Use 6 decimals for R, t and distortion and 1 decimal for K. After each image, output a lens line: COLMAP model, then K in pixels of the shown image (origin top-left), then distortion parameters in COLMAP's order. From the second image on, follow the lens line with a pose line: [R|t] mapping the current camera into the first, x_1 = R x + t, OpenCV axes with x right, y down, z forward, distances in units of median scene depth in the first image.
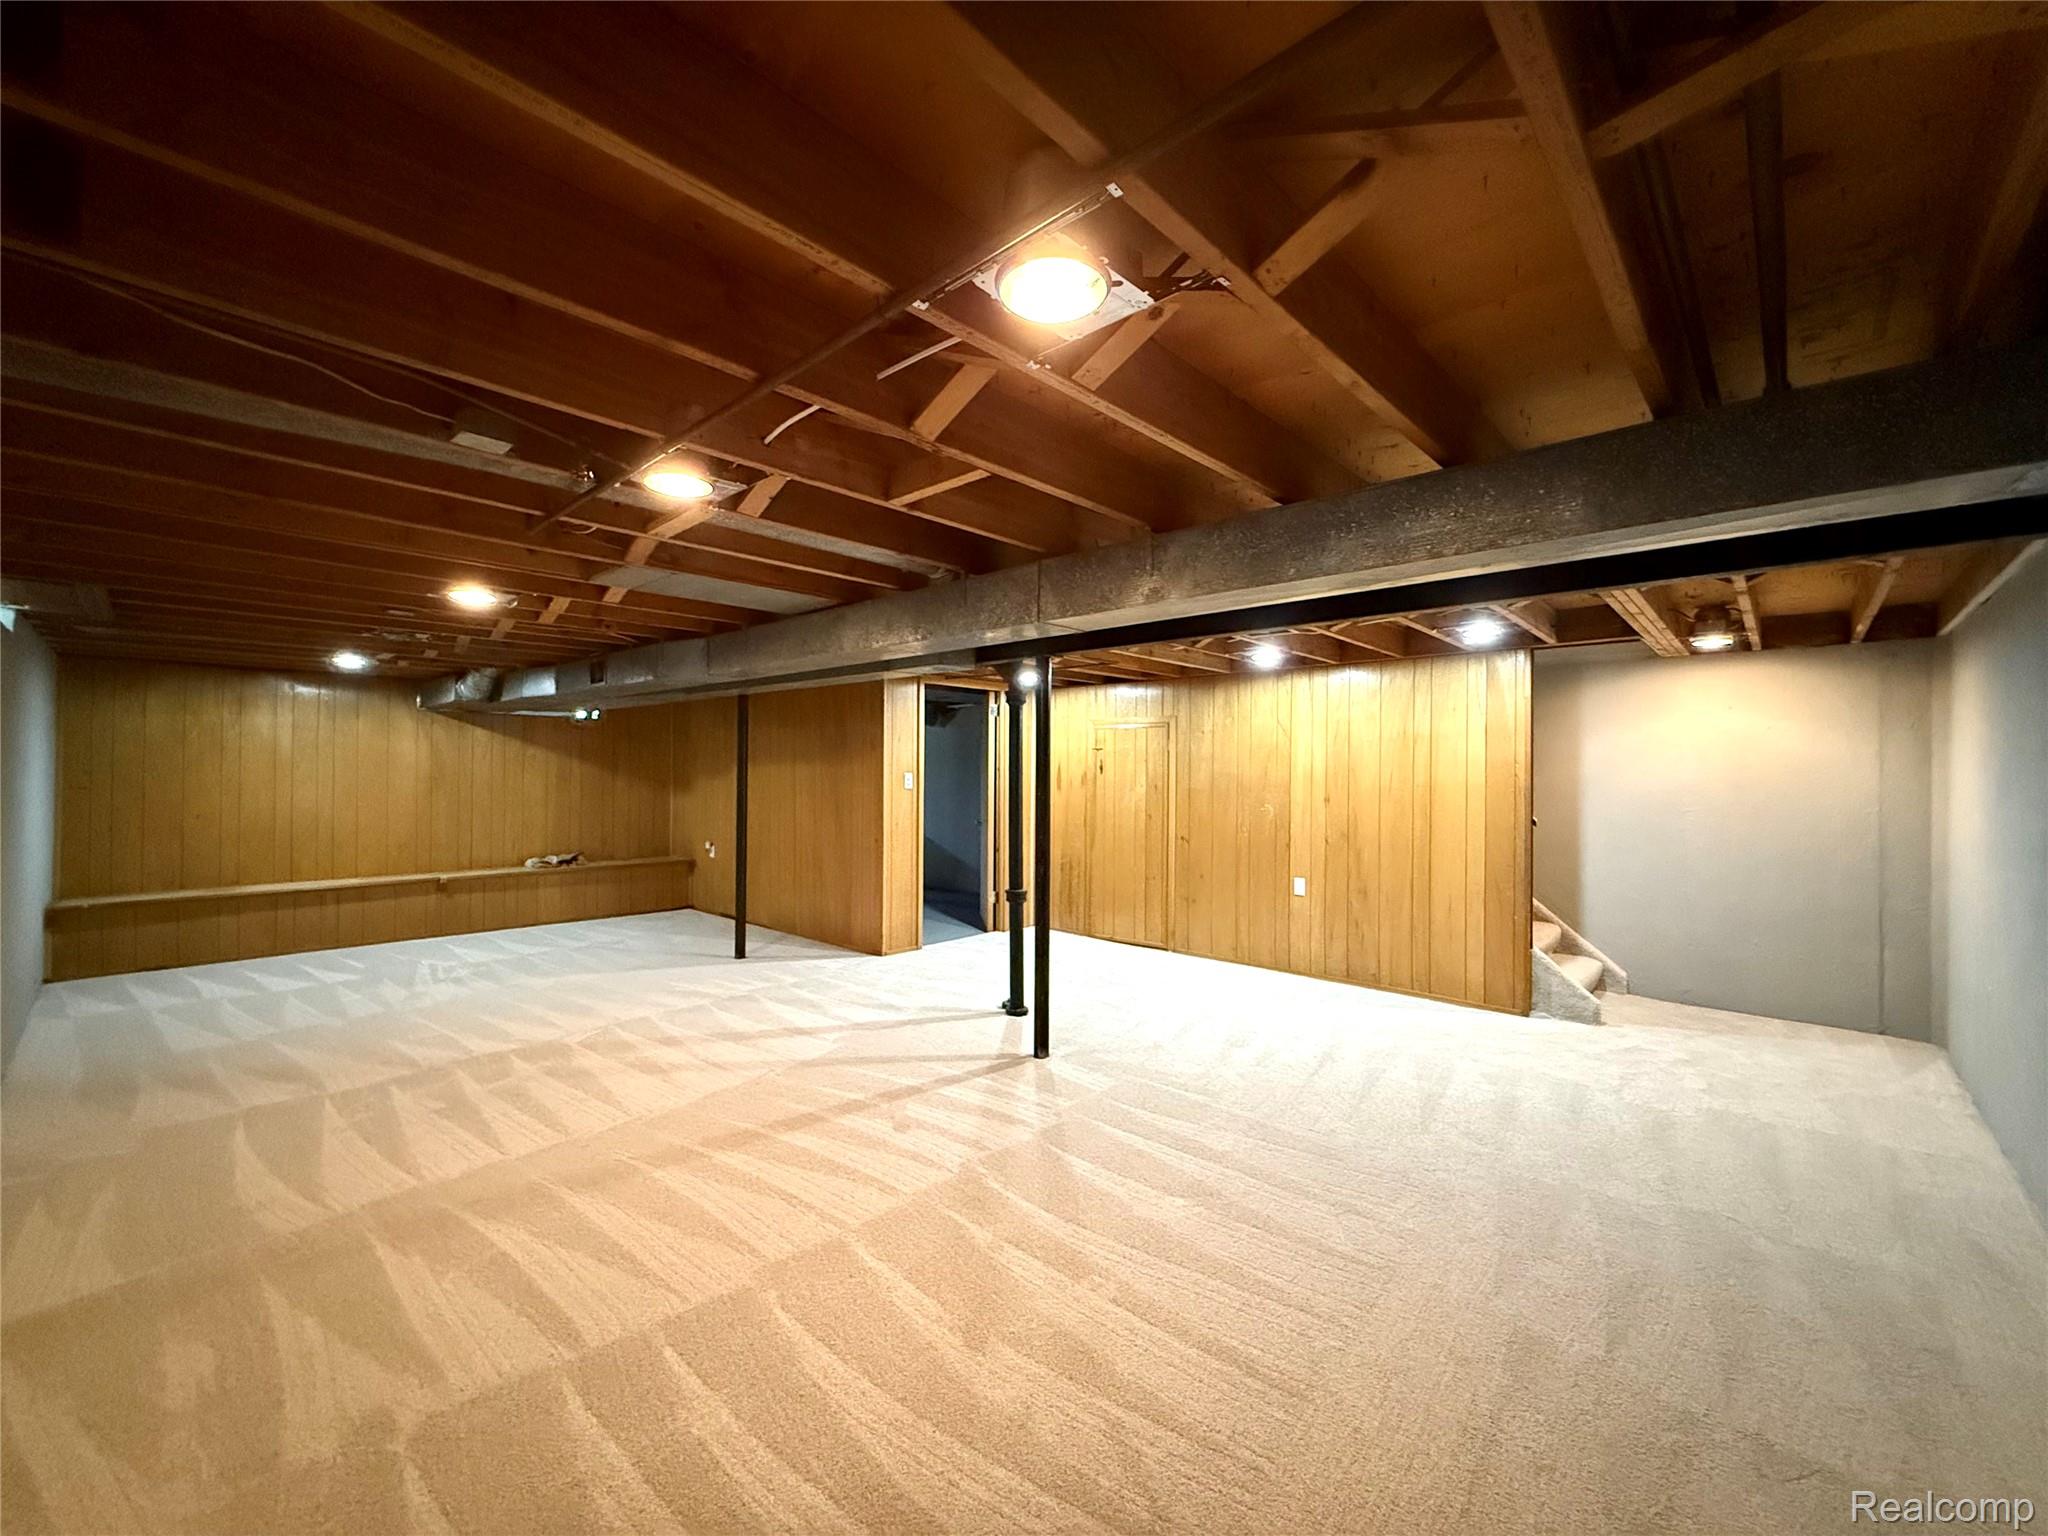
lens RADIAL K [[819.2, 0, 1016.8], [0, 819.2, 766.3], [0, 0, 1]] dist [-0.001339, 0.000283]
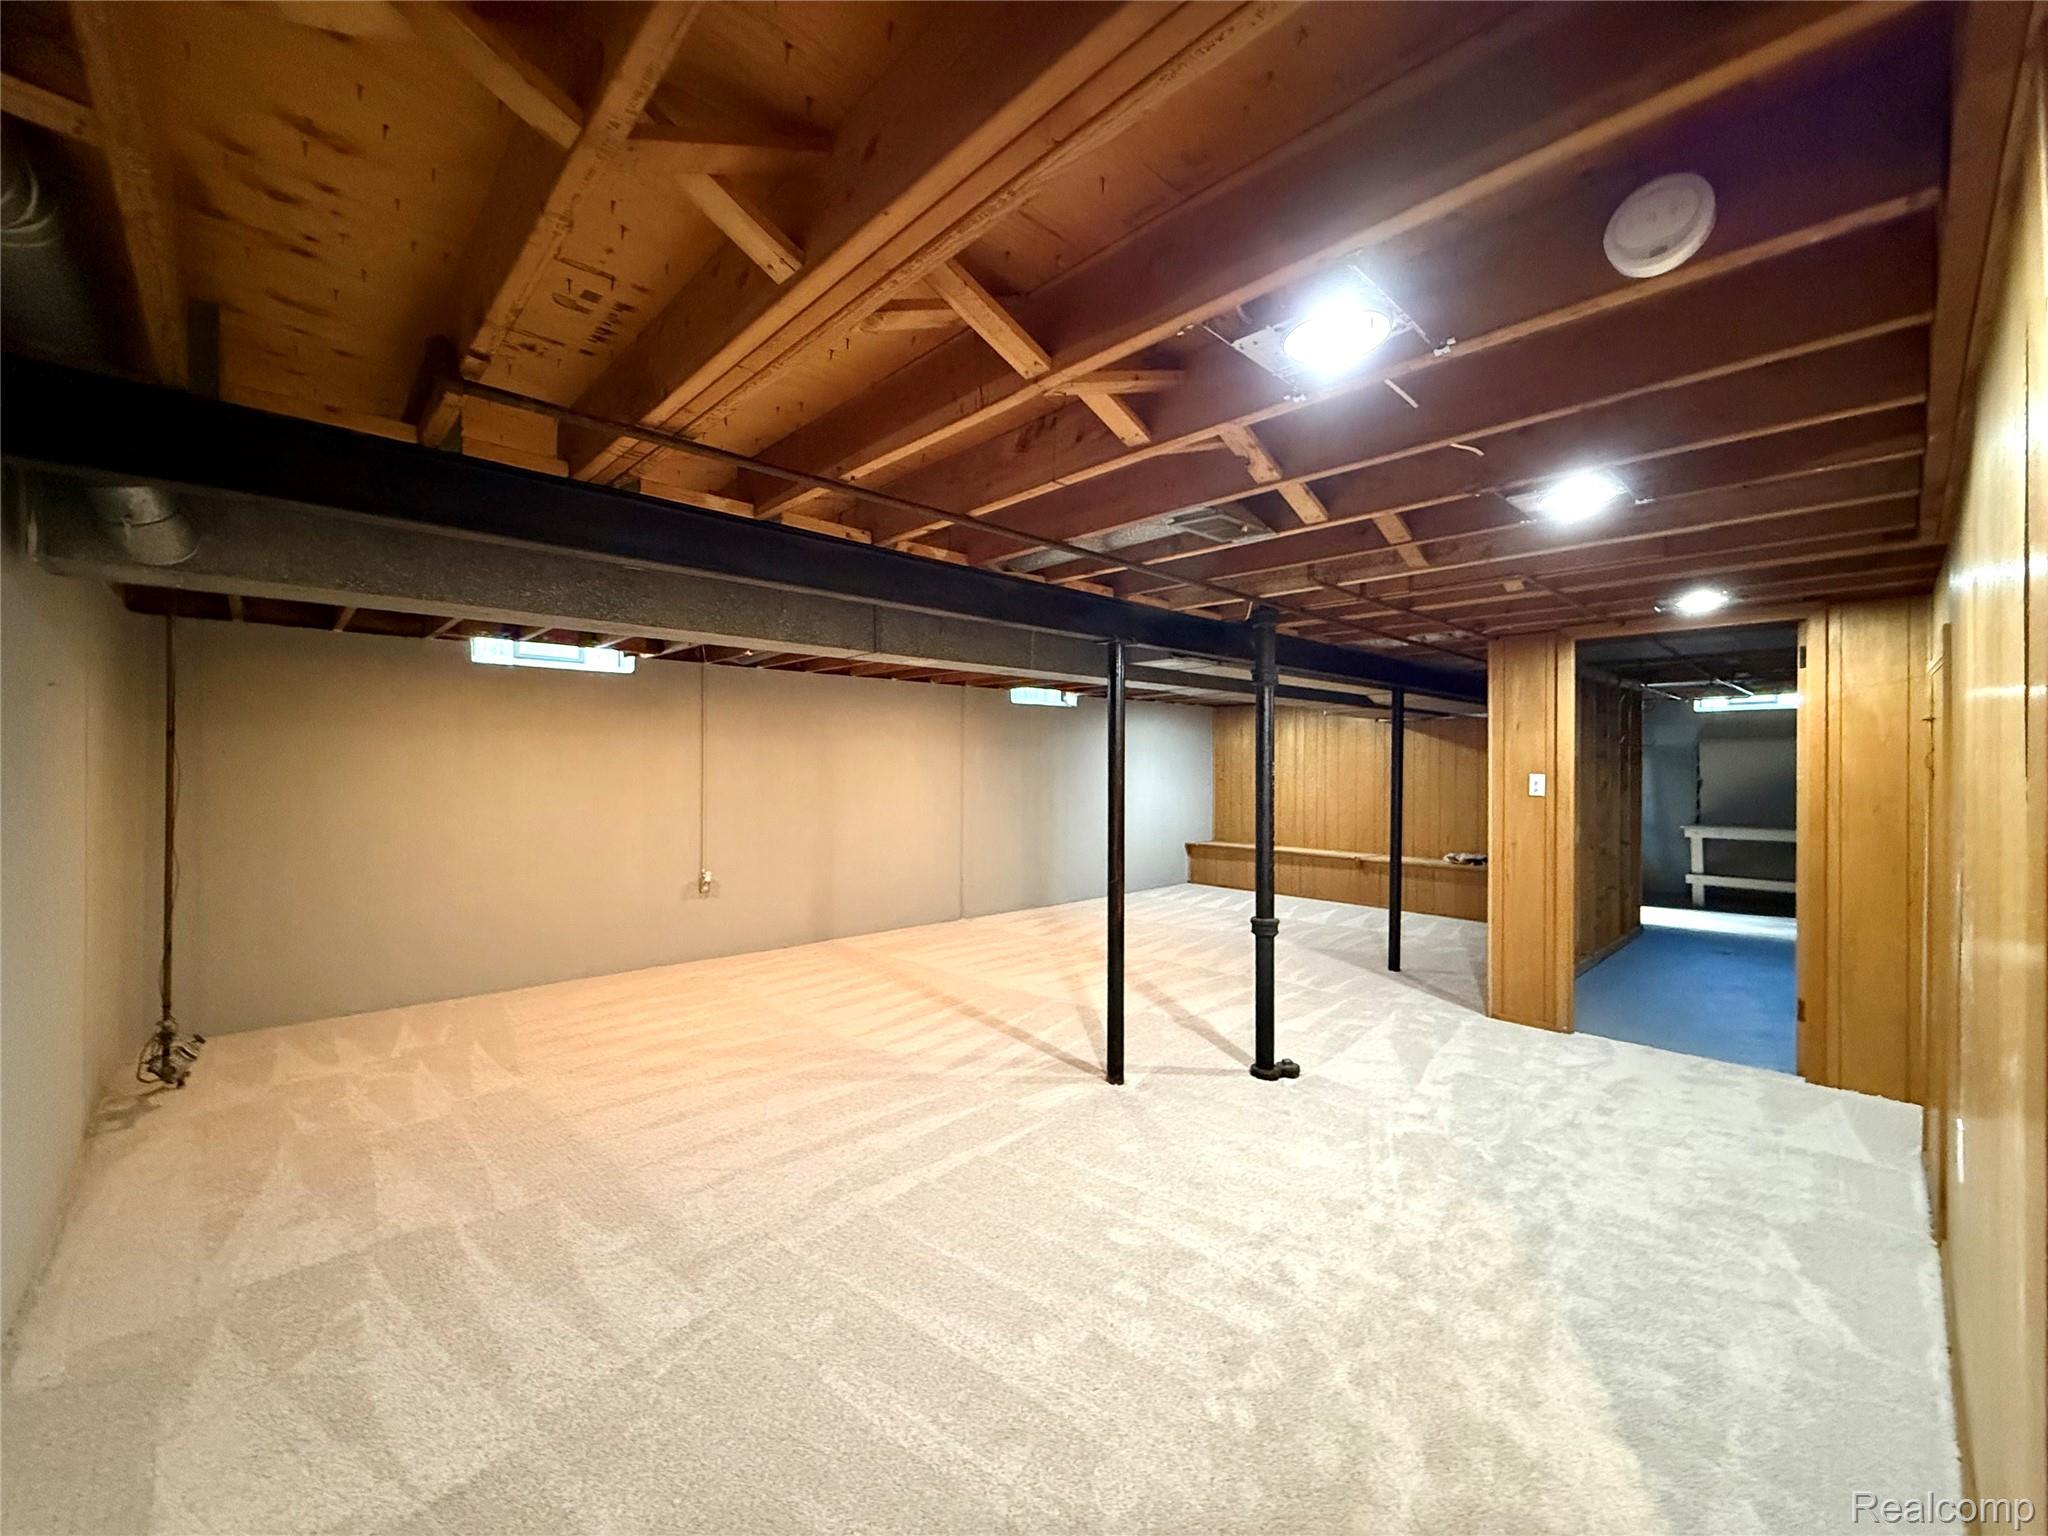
lens RADIAL K [[819.2, 0, 1016.8], [0, 819.2, 766.3], [0, 0, 1]] dist [-0.001339, 0.000283]
pose [[-0.057121, -0.005452, -0.998352, 0.880091], [0.001412, 0.999984, -0.005542, 0.007486], [0.998366, -0.001726, -0.057112, 0.875279]]
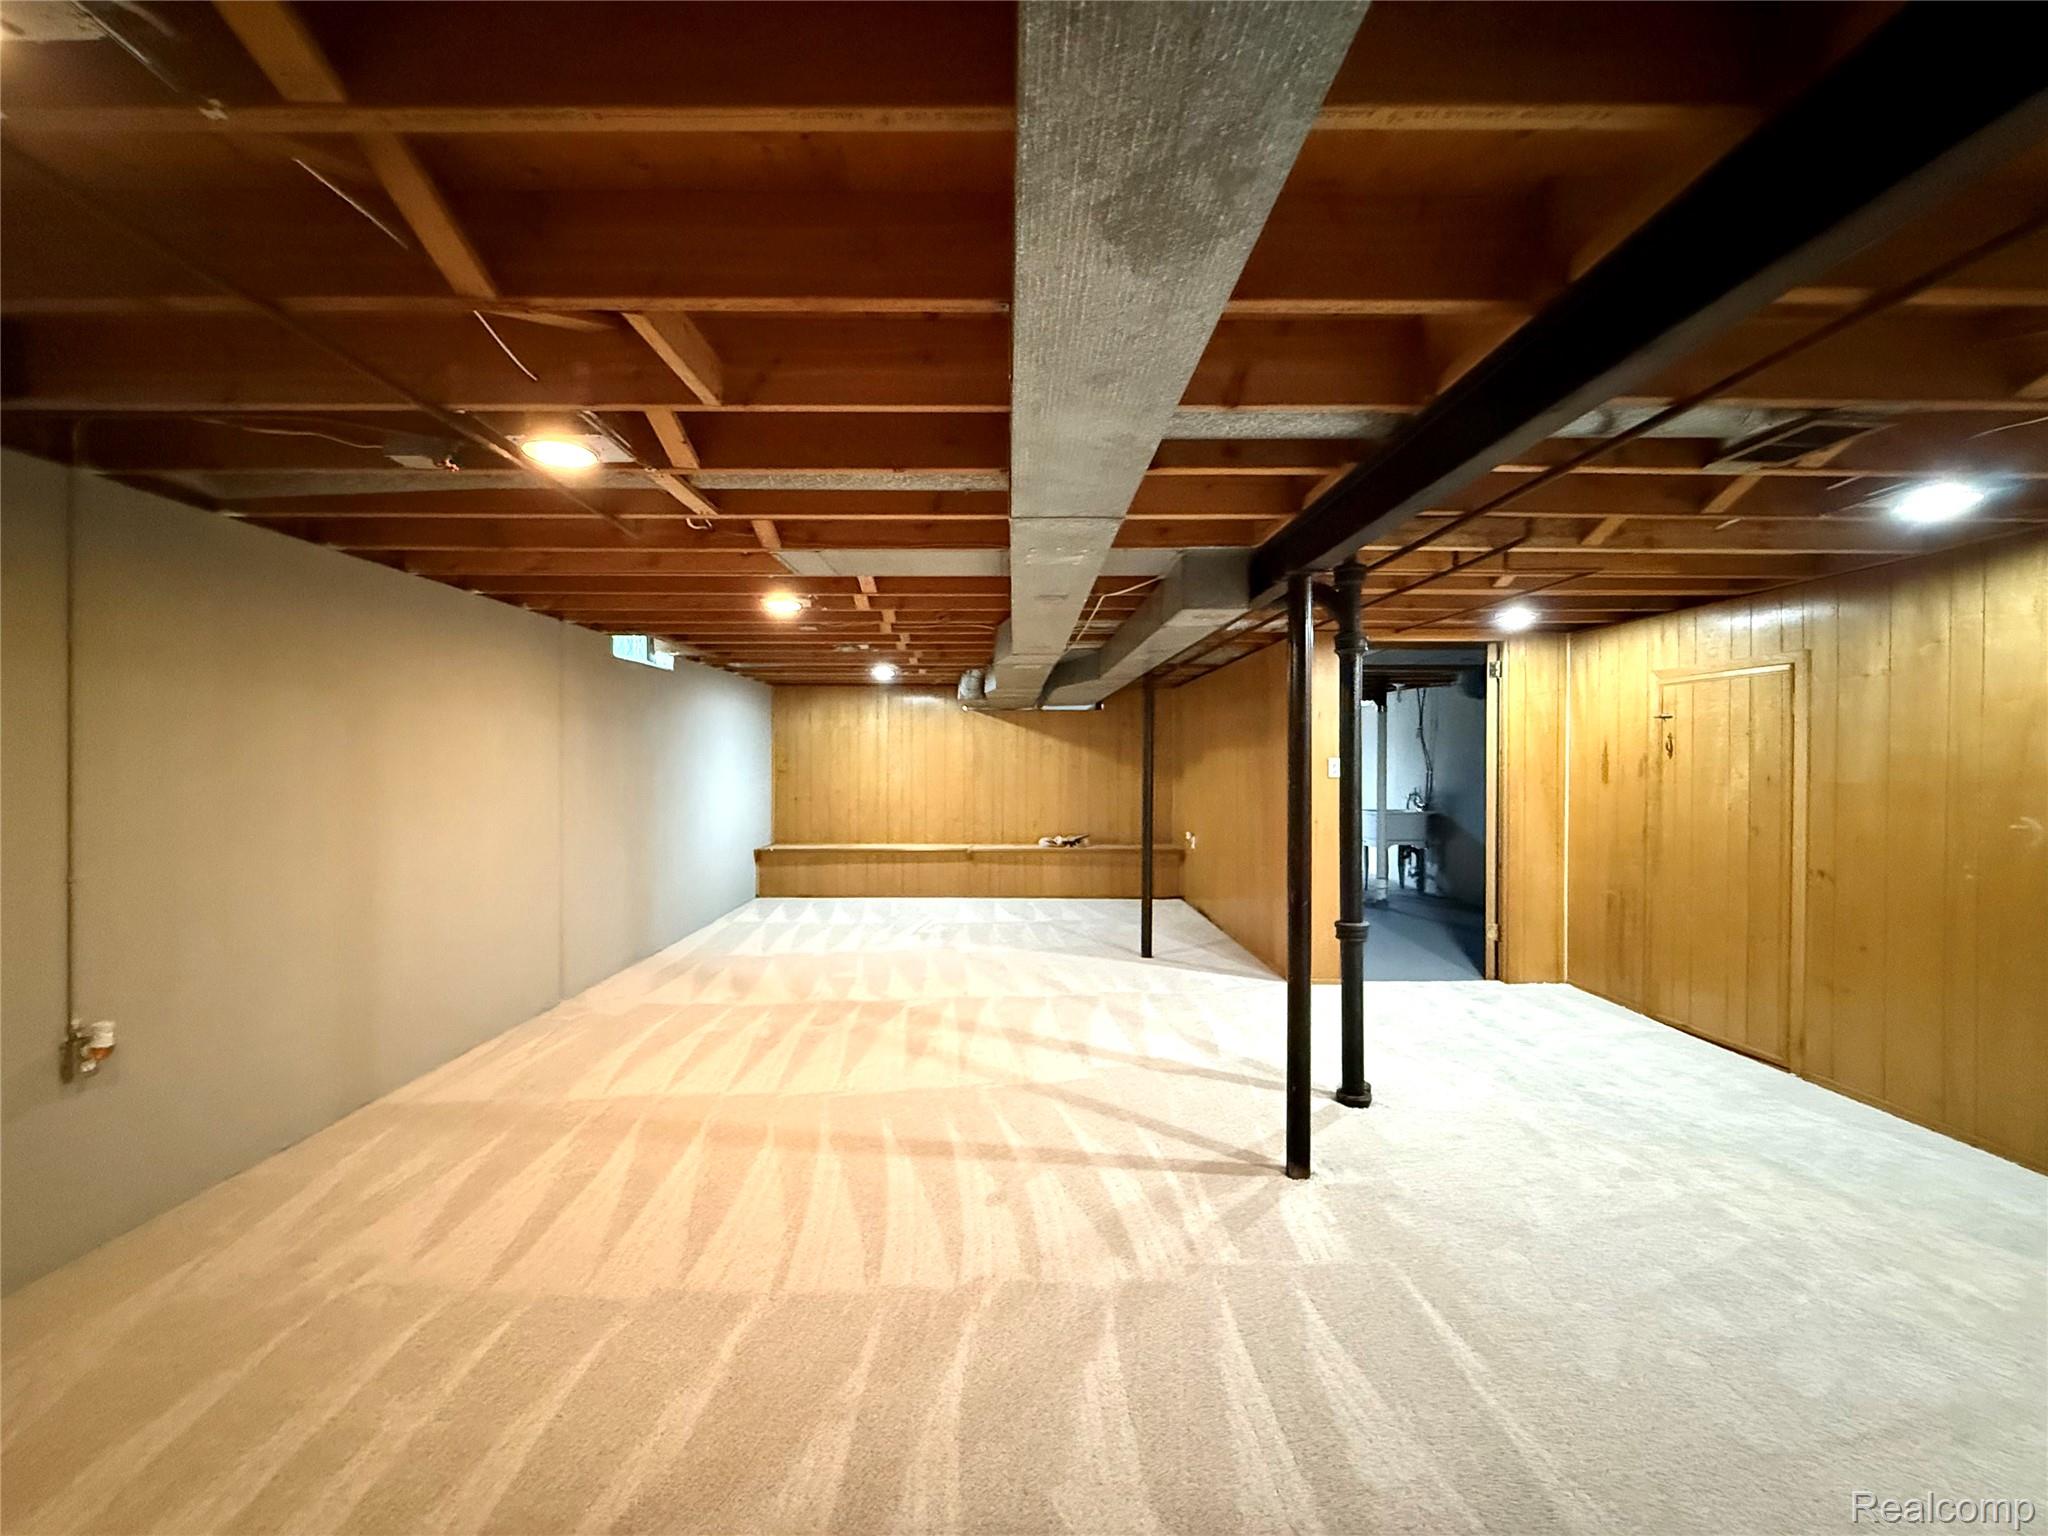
lens RADIAL K [[819.2, 0, 1016.8], [0, 819.2, 766.3], [0, 0, 1]] dist [-0.001339, 0.000283]
pose [[0.694250, -0.000531, -0.719733, 0.327165], [0.007290, 0.999954, 0.006294, 0.013692], [0.719697, -0.009616, 0.694222, 0.346278]]
